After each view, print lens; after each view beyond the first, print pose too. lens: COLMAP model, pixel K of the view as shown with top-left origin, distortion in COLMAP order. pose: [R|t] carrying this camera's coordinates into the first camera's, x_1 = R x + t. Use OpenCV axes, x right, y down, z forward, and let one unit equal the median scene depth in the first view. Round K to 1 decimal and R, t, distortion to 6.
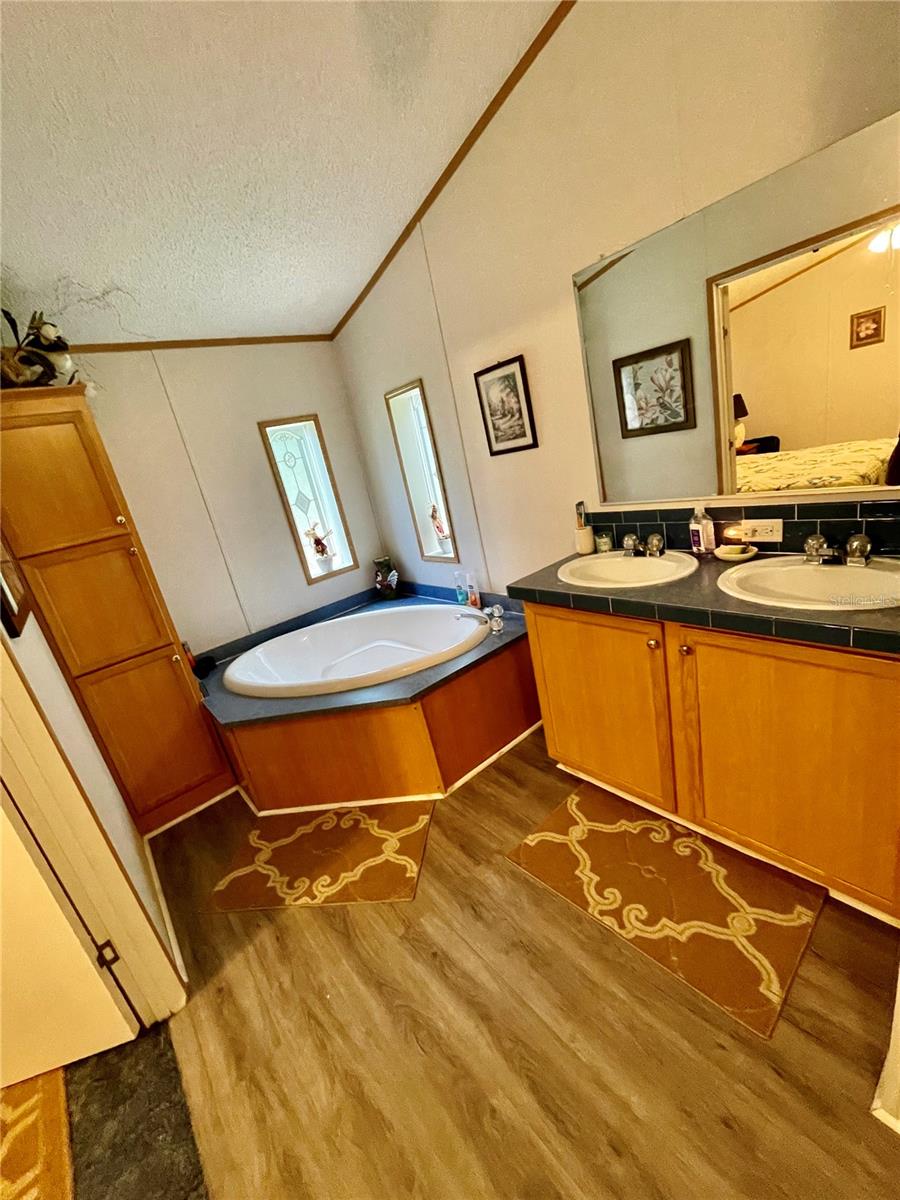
lens RADIAL K [[486.1, 0, 454.1], [0, 486.1, 598.5], [0, 0, 1]] dist [-0.001160, 0.000067]
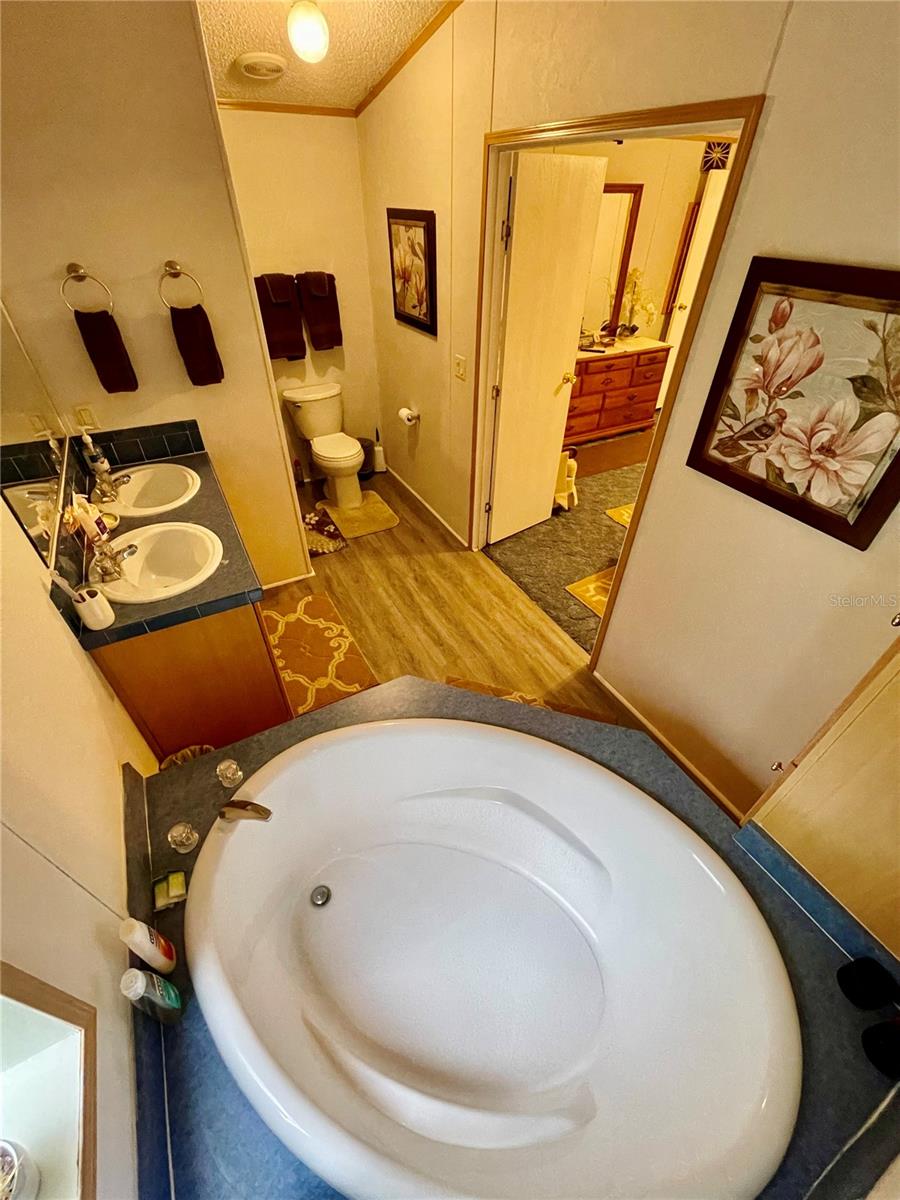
lens RADIAL K [[486.1, 0, 451.3], [0, 486.1, 601.4], [0, 0, 1]] dist [-0.001160, 0.000067]
pose [[-0.964123, 0.019791, 0.264716, -0.579580], [0.230023, 0.560029, 0.795900, -0.814499], [-0.132497, 0.828236, -0.544490, 1.925588]]
